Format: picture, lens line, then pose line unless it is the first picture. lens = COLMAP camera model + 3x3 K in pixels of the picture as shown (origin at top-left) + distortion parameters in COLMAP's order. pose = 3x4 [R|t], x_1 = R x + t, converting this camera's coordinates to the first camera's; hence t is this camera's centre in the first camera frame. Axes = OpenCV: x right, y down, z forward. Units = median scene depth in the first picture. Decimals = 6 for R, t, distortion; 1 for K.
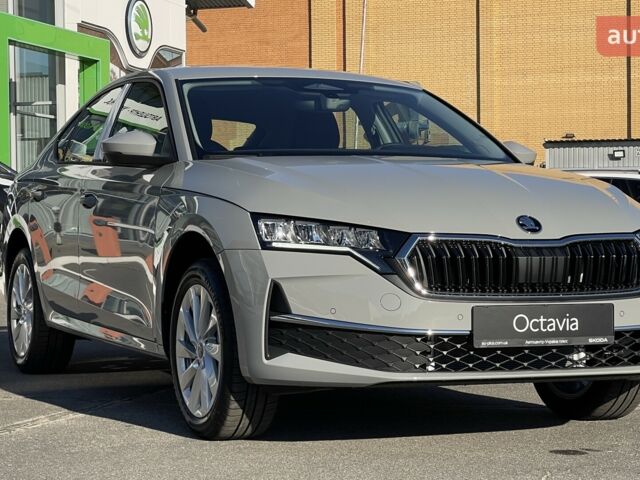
lens RADIAL K [[1618.8, 0, 320.0], [0, 1618.8, 240.0], [0, 0, 1]] dist [0.032696, 2.674481]
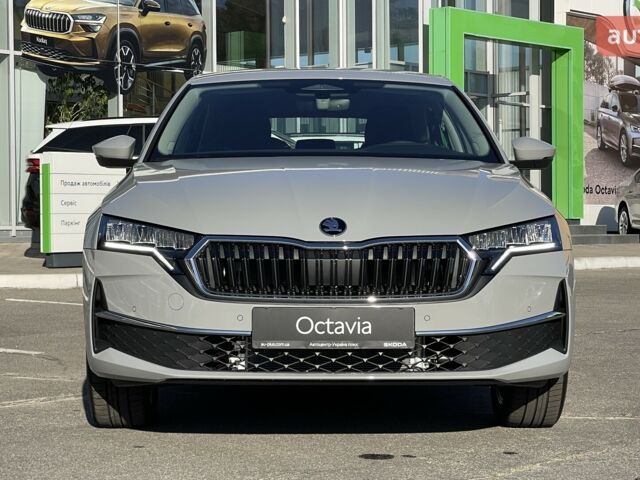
lens RADIAL K [[1618.8, 0, 320.0], [0, 1618.8, 240.0], [0, 0, 1]] dist [0.032696, 2.674481]
pose [[0.921820, 0.007584, -0.387544, 0.505082], [-0.004057, 0.999943, 0.009918, -0.011179], [0.387597, -0.007570, 0.921798, 0.077687]]
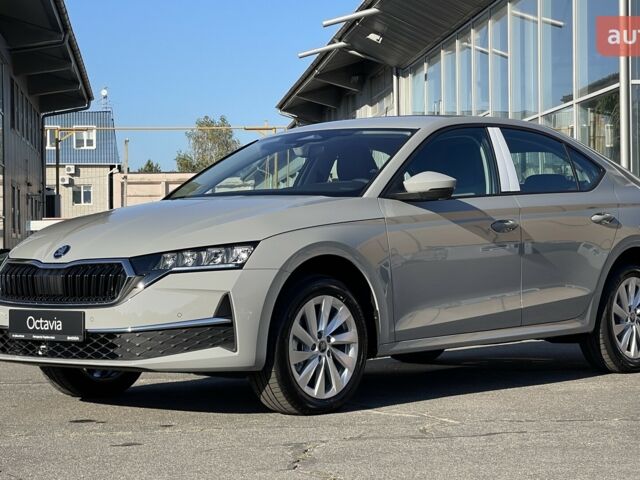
lens RADIAL K [[1618.8, 0, 320.0], [0, 1618.8, 240.0], [0, 0, 1]] dist [0.032696, 2.674481]
pose [[0.403226, -0.007835, -0.915067, 1.466526], [0.006139, 0.999964, -0.005856, -0.010157], [0.915080, -0.003256, 0.403260, 0.642184]]
